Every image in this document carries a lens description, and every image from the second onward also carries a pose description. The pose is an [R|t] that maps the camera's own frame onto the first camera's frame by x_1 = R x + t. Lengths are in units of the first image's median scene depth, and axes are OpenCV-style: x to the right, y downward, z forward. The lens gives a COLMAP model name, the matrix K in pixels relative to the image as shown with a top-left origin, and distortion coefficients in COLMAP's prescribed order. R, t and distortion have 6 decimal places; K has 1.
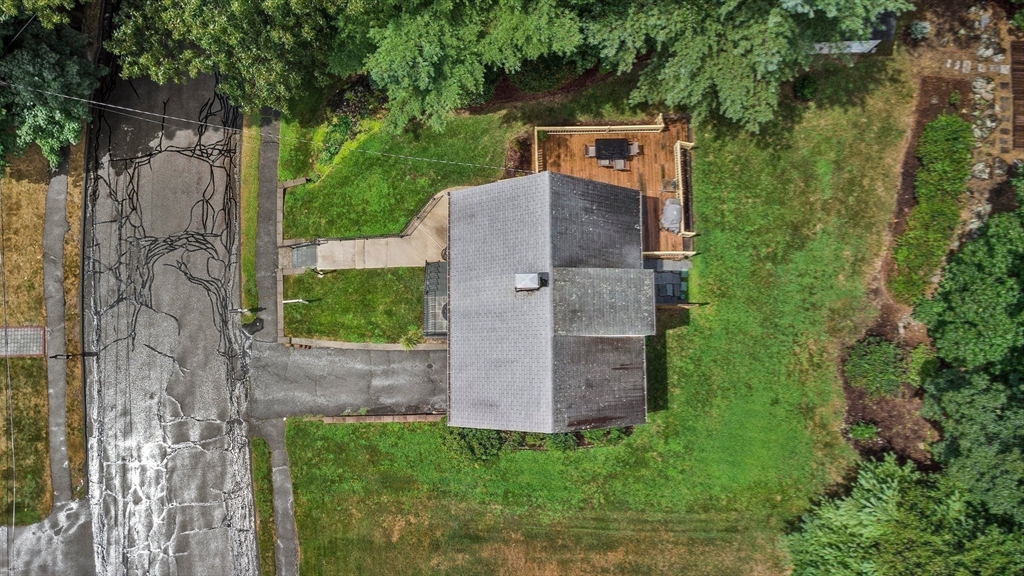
lens RADIAL K [[743.0, 0, 510.8], [0, 743.0, 285.4], [0, 0, 1]] dist [0.026768, -0.046107]
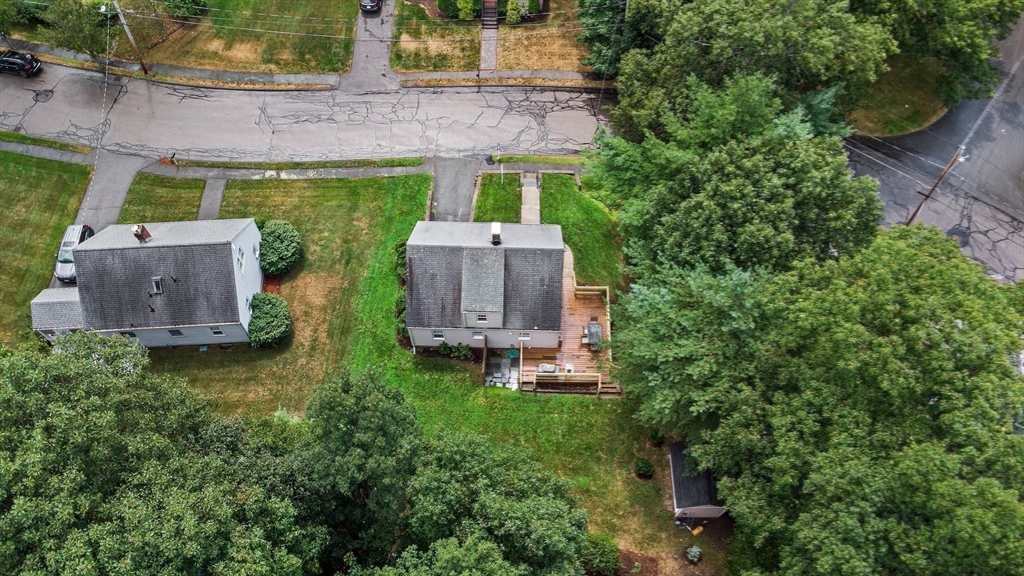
lens RADIAL K [[743.0, 0, 511.1], [0, 743.0, 286.7], [0, 0, 1]] dist [0.026768, -0.046107]
pose [[-0.037730, 0.866020, -0.498584, 0.730493], [-0.994615, 0.015649, 0.102449, -0.158769], [0.096525, 0.499765, 0.860766, -0.287063]]
